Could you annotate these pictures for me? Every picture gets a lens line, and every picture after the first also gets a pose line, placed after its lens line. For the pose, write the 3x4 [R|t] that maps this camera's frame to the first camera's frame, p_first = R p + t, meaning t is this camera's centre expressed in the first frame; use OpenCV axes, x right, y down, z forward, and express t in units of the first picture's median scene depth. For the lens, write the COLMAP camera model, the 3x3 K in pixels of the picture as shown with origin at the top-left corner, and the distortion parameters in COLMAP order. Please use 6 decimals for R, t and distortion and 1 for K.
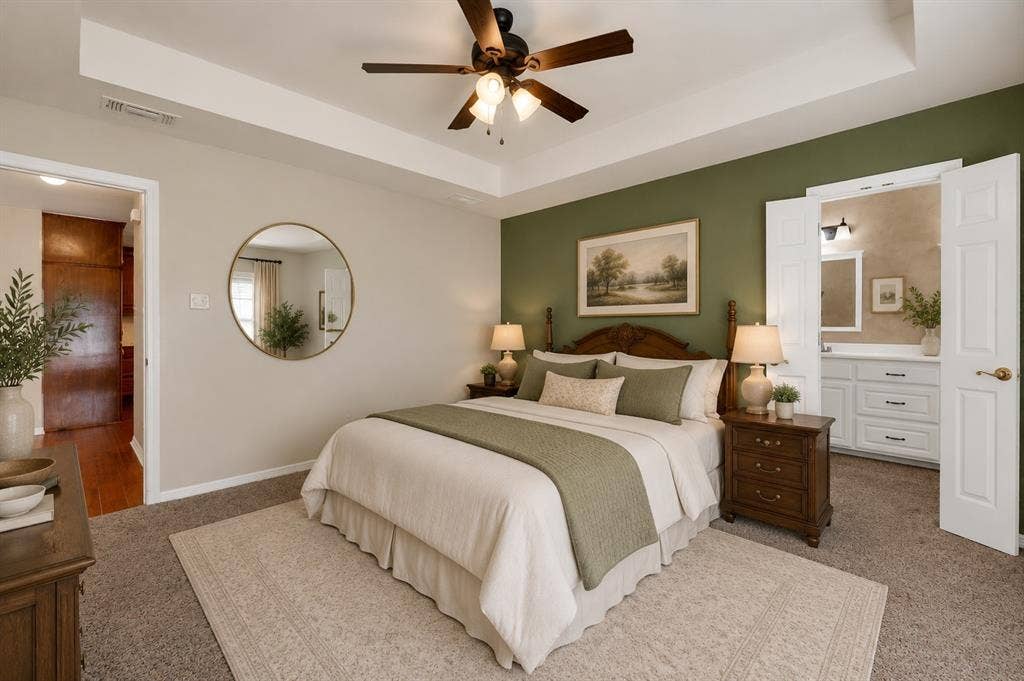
lens RADIAL K [[426.9, 0, 515.6], [0, 426.9, 328.9], [0, 0, 1]] dist [-0.026825, 0.011018]
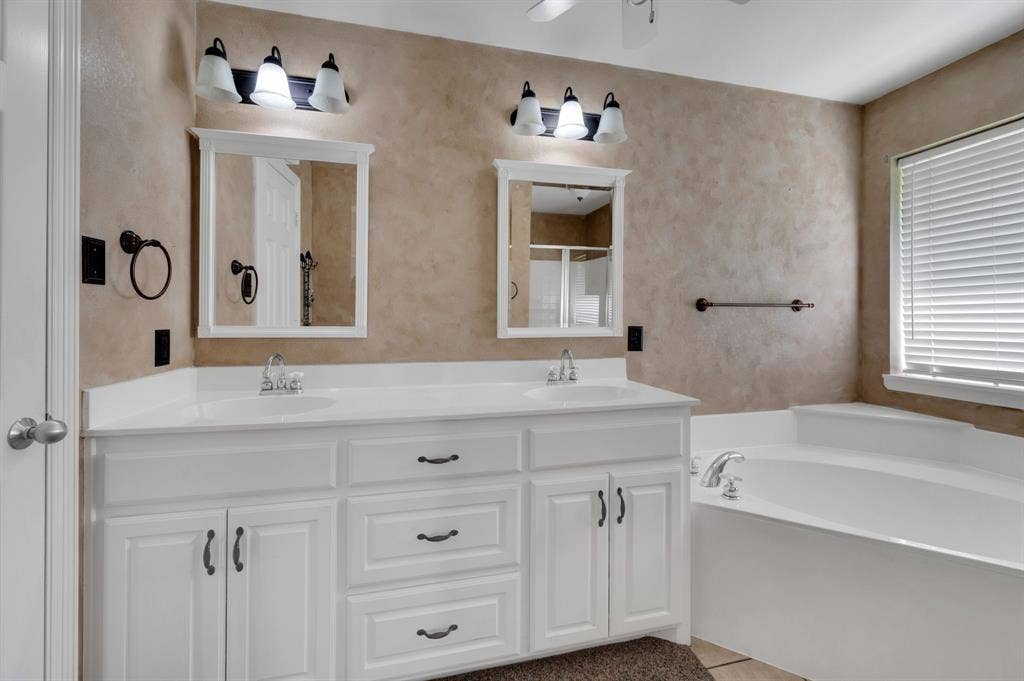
lens RADIAL K [[405.6, 0, 513.8], [0, 405.6, 319.1], [0, 0, 1]] dist [-0.000290, -0.000095]
pose [[0.541213, 0.003973, 0.840876, 0.566256], [0.001976, 0.999980, -0.005997, -0.010070], [-0.840883, 0.004907, 0.541194, 0.665774]]
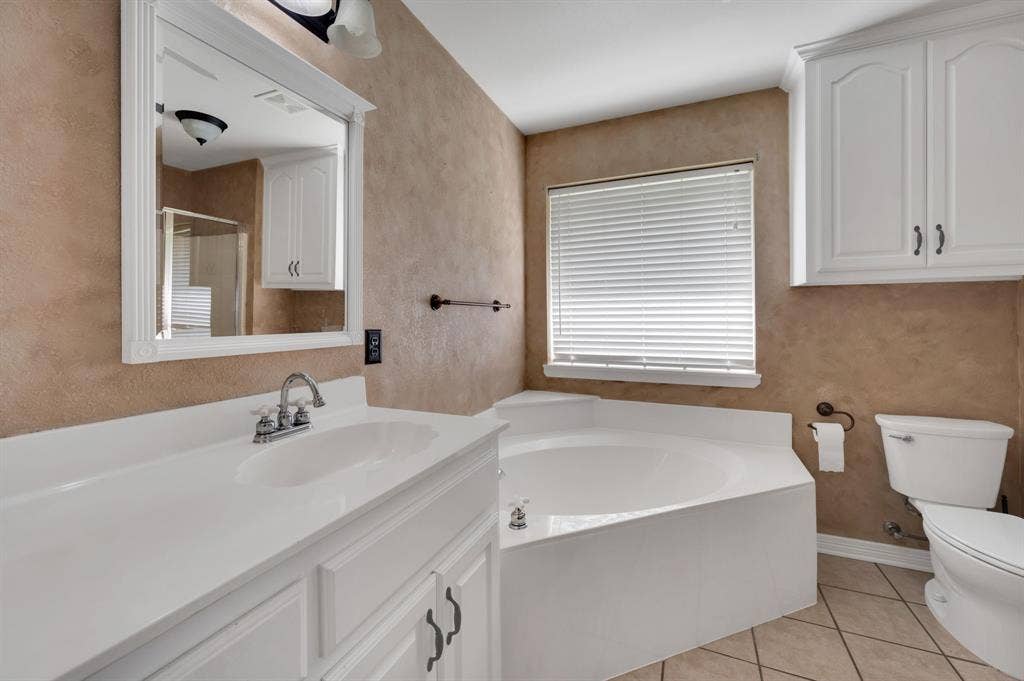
lens RADIAL K [[409.2, 0, 511.3], [0, 409.2, 320.7], [0, 0, 1]] dist [-0.001976, -0.000352]
pose [[-0.338406, 0.000781, 0.941000, 0.679536], [0.008639, 0.999960, 0.002276, -0.011217], [-0.940961, 0.008899, -0.338399, 0.806683]]
